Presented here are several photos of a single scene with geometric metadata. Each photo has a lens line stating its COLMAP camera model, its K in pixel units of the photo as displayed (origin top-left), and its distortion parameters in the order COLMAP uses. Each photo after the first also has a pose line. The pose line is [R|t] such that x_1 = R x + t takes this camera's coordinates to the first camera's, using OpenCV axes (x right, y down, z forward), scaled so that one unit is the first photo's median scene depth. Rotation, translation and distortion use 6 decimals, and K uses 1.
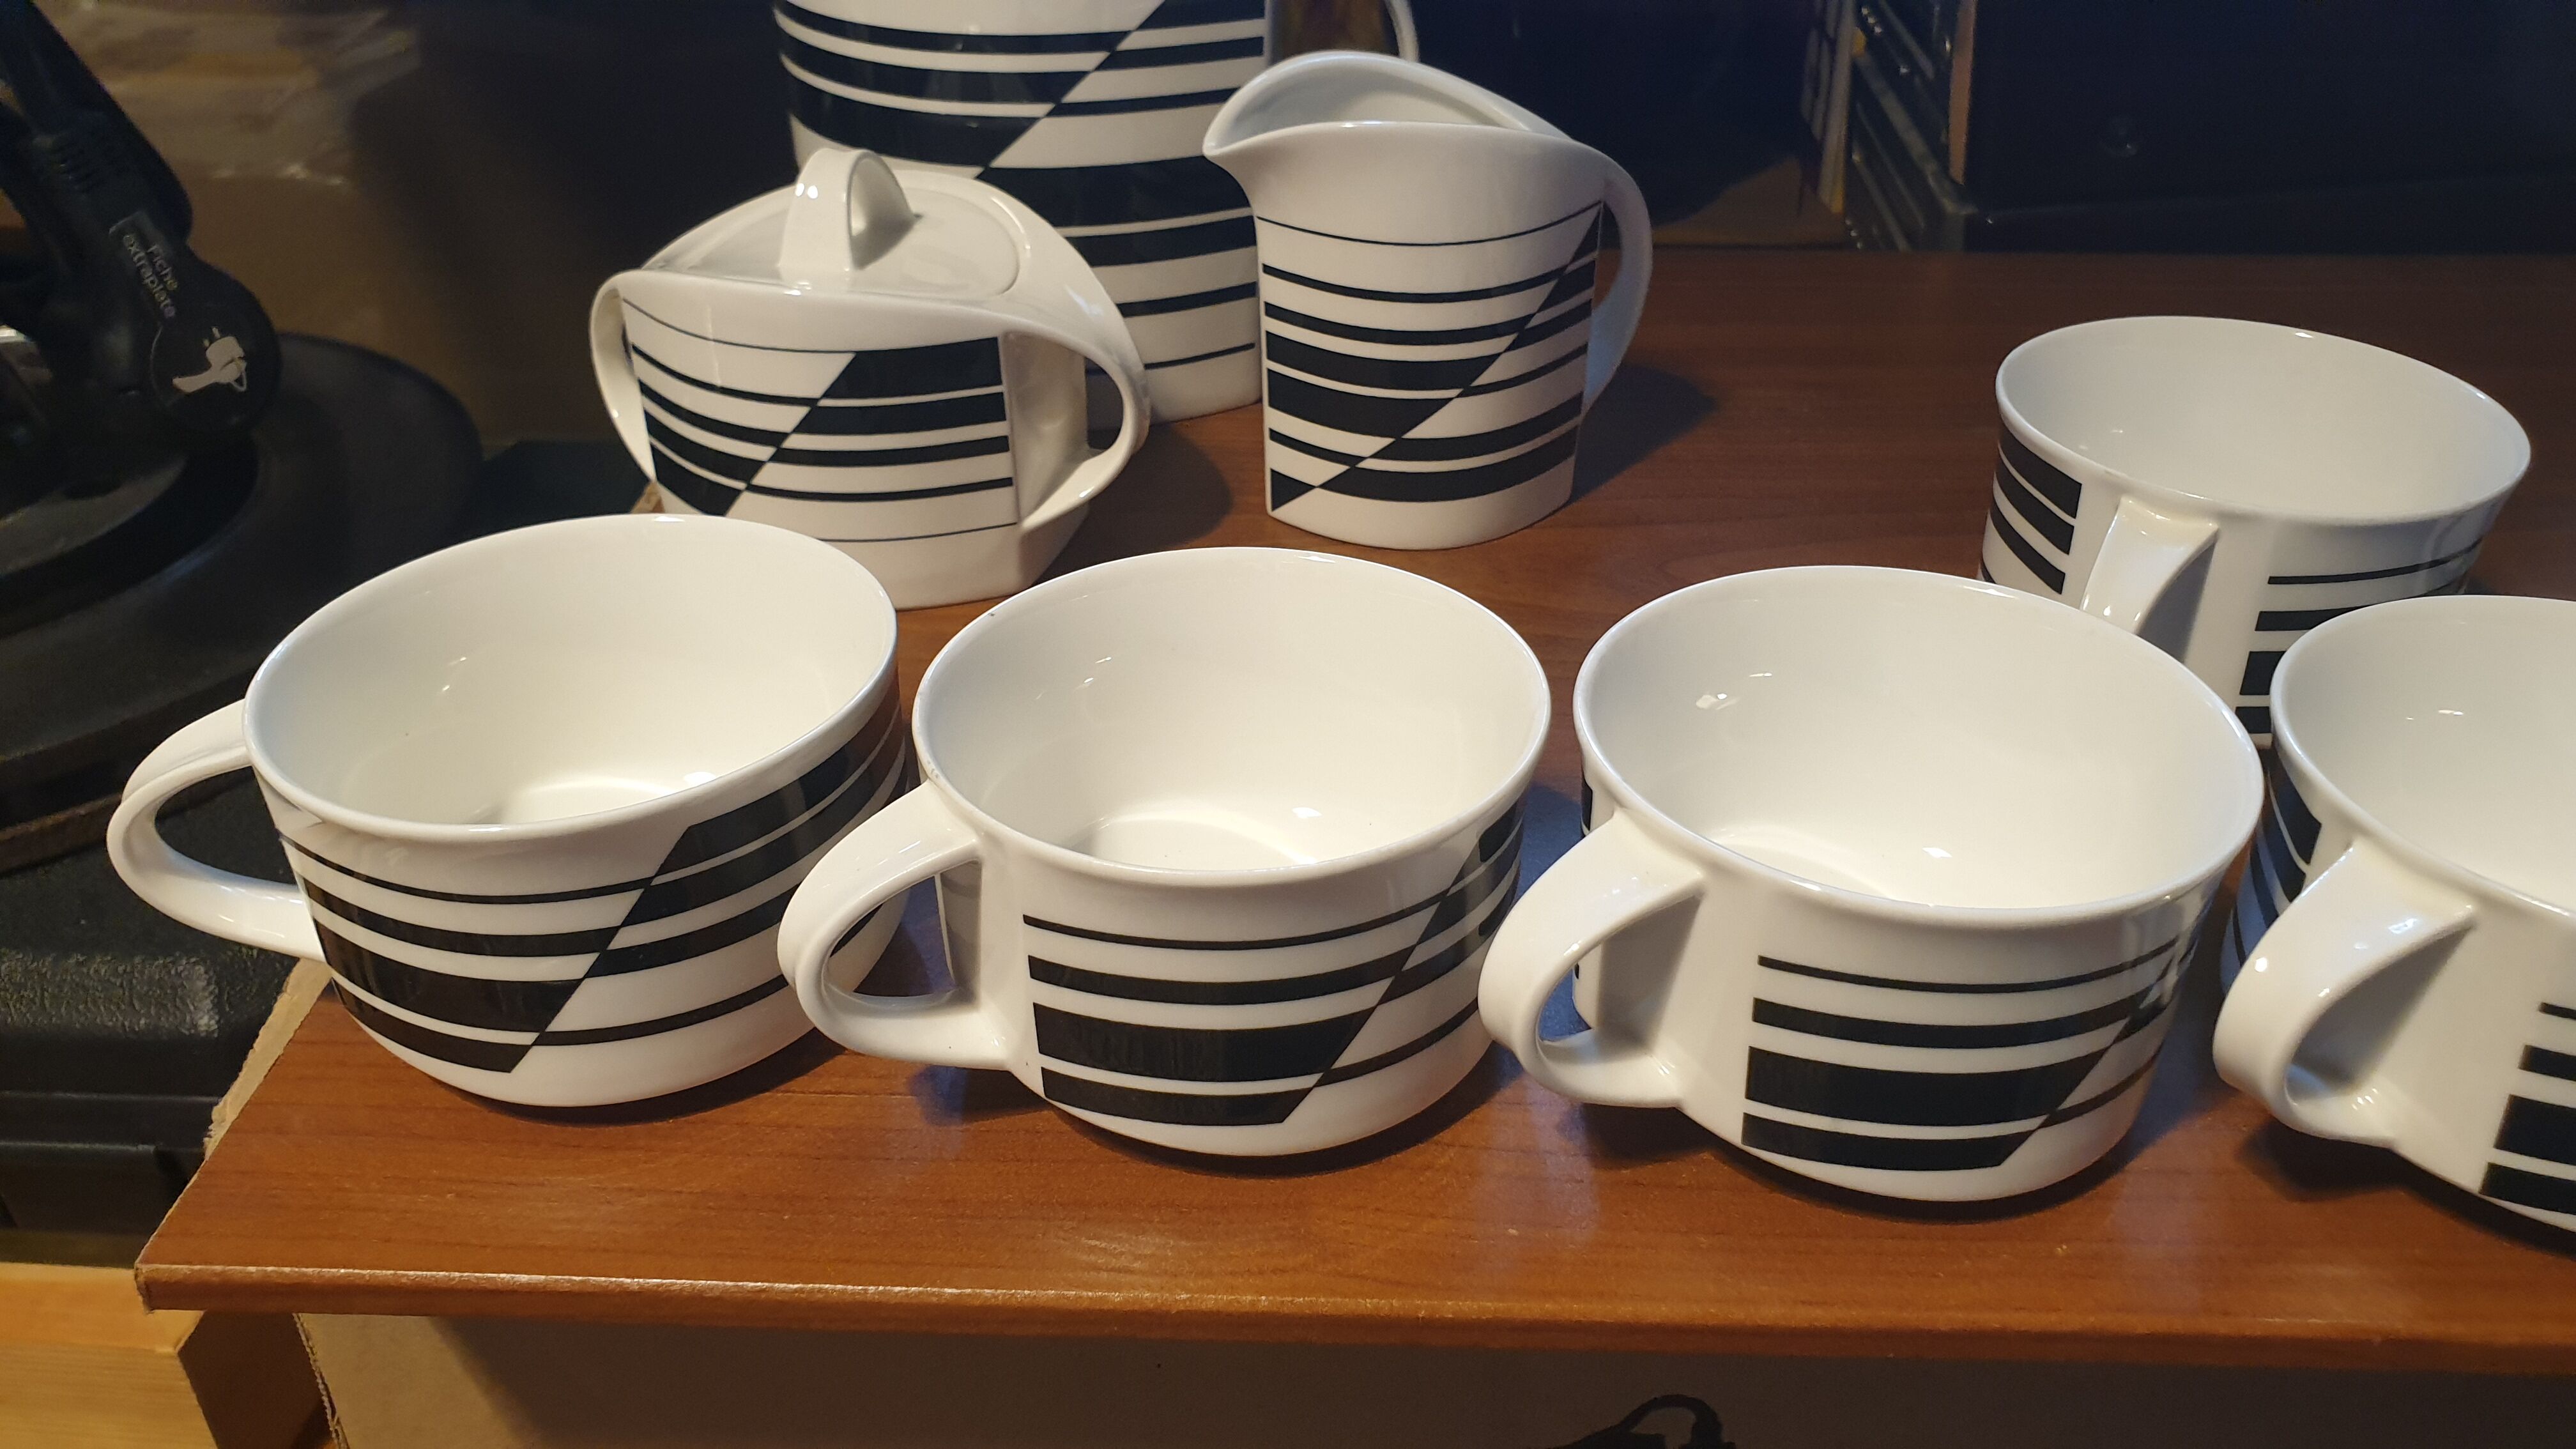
lens RADIAL K [[2108.9, 0, 1285.2], [0, 2108.9, 724.0], [0, 0, 1]] dist [0.010587, 0.012583]
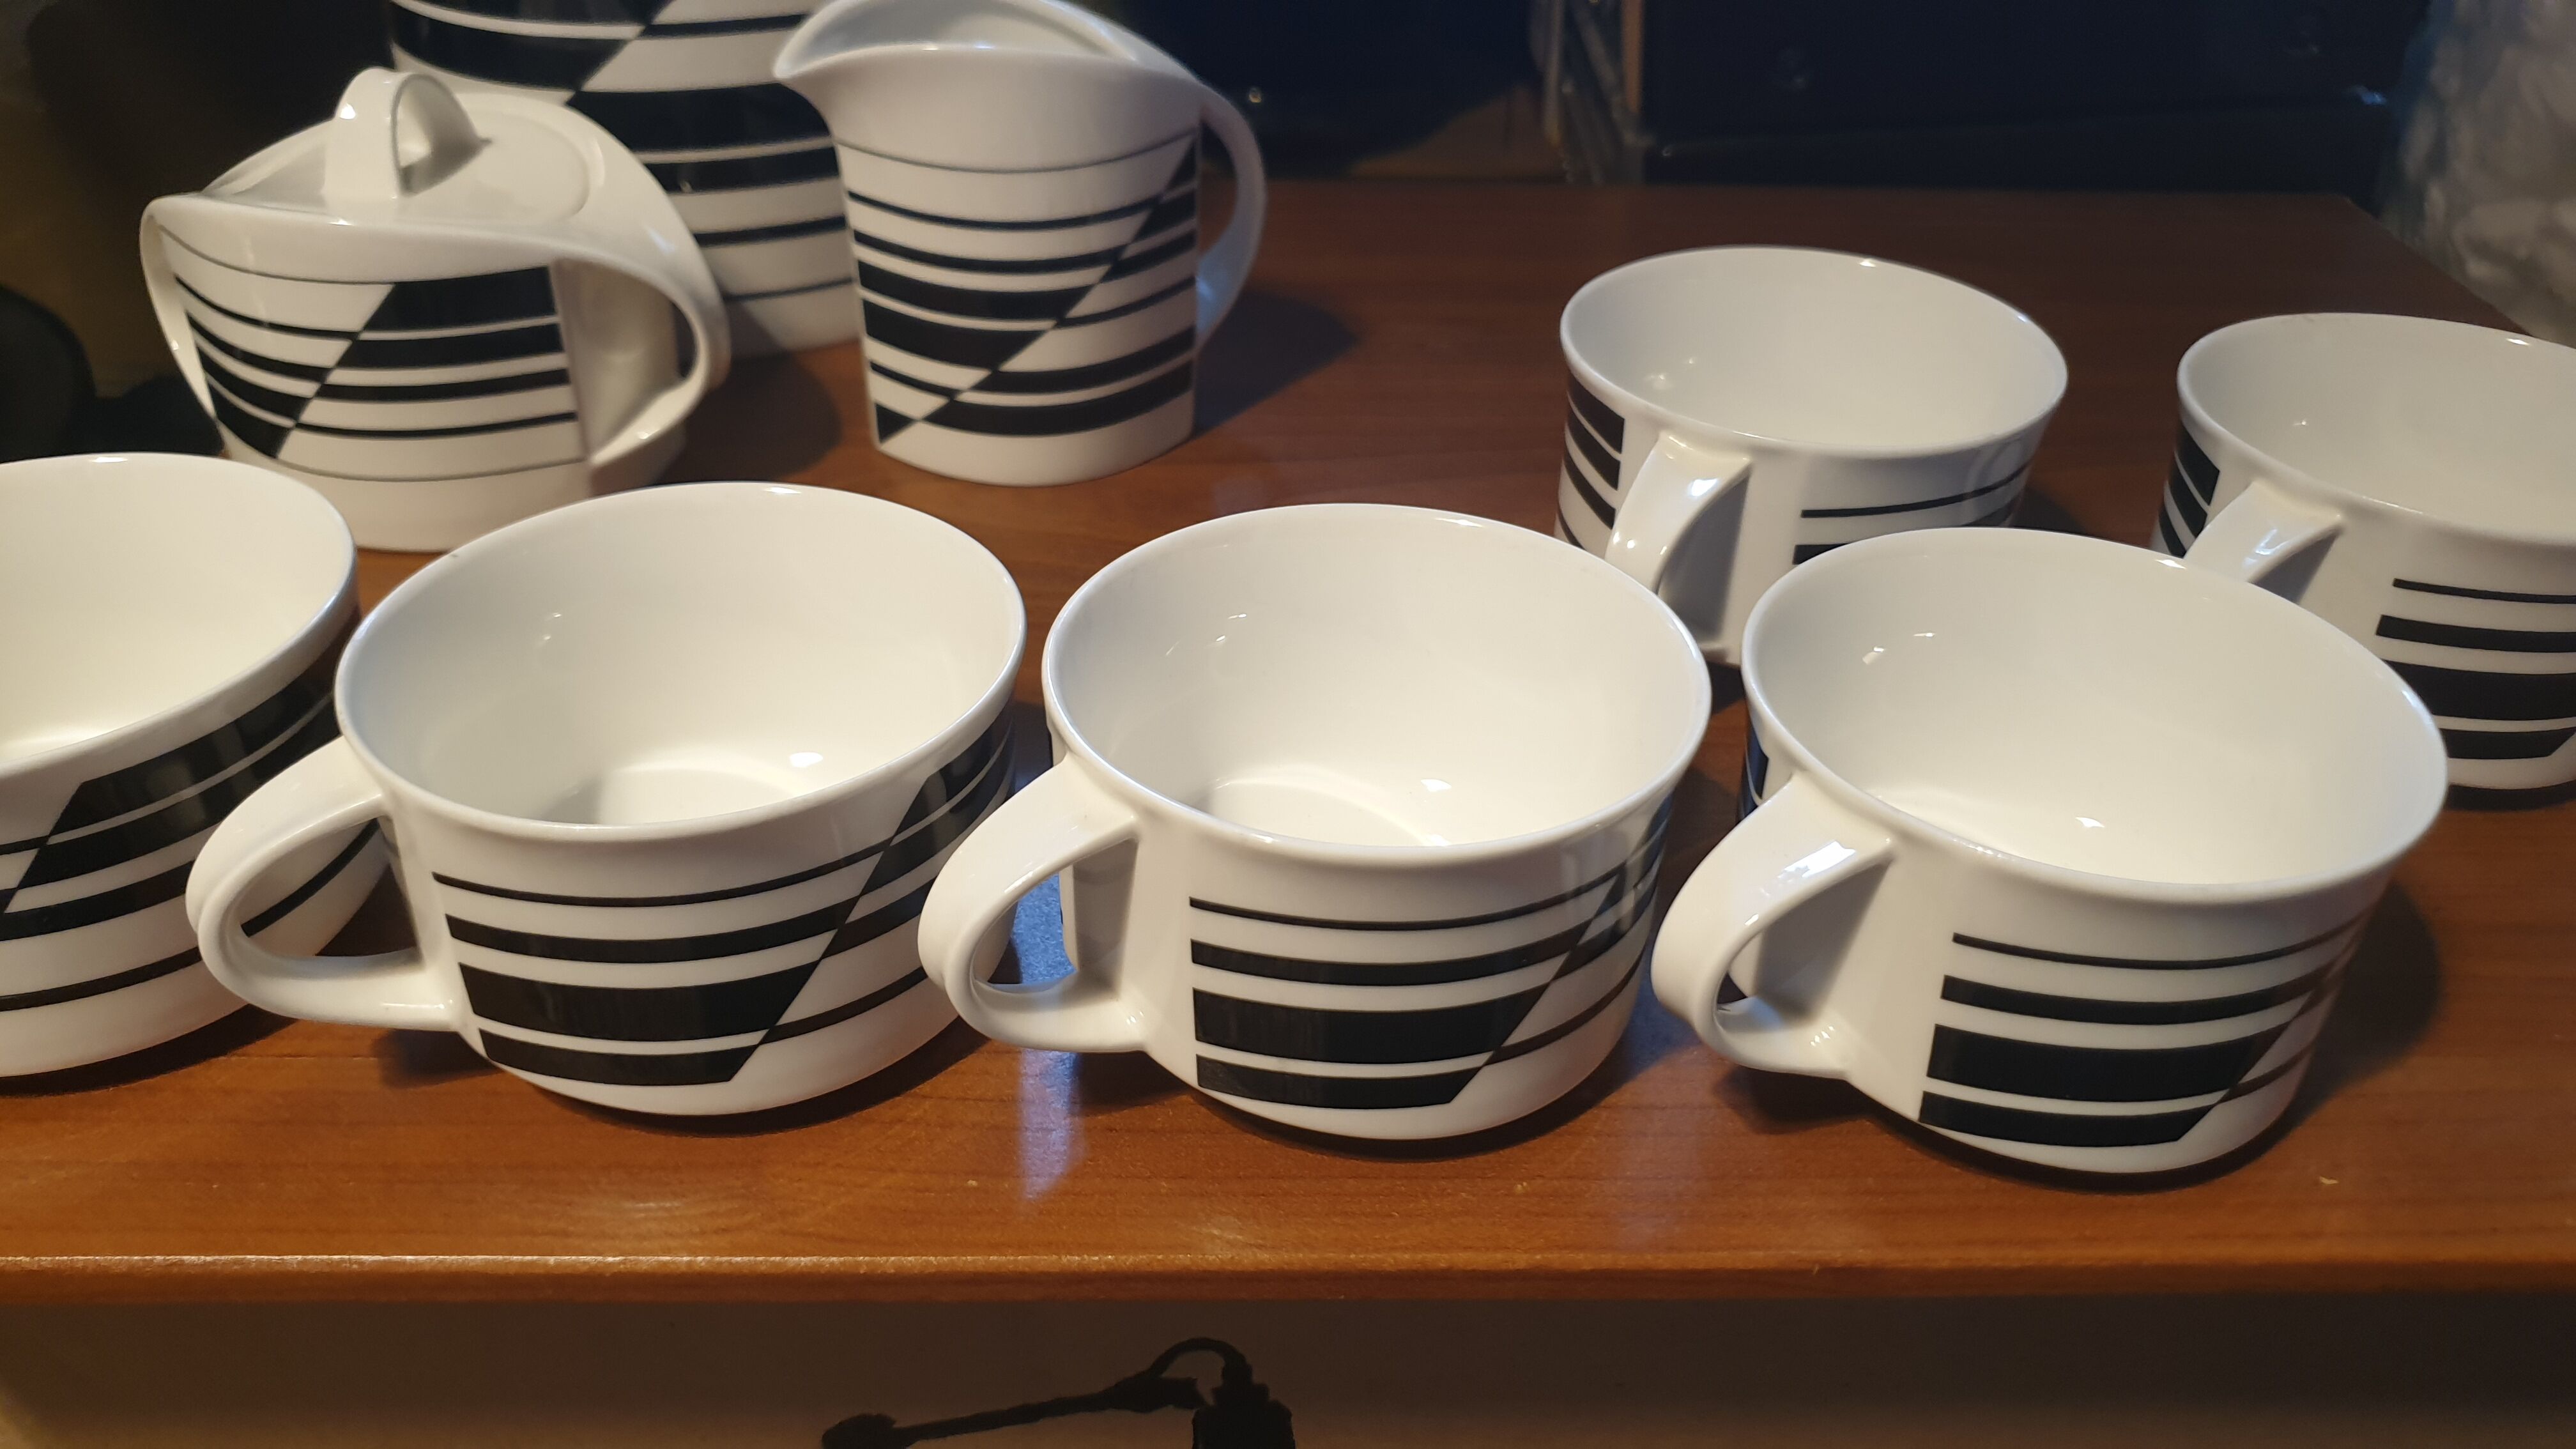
lens RADIAL K [[2108.9, 0, 1284.6], [0, 2108.9, 719.2], [0, 0, 1]] dist [0.010587, 0.012583]
pose [[0.998568, -0.012040, 0.052117, 0.173935], [0.010538, 0.999524, 0.028984, -0.001697], [-0.052442, -0.028393, 0.998220, 0.016295]]
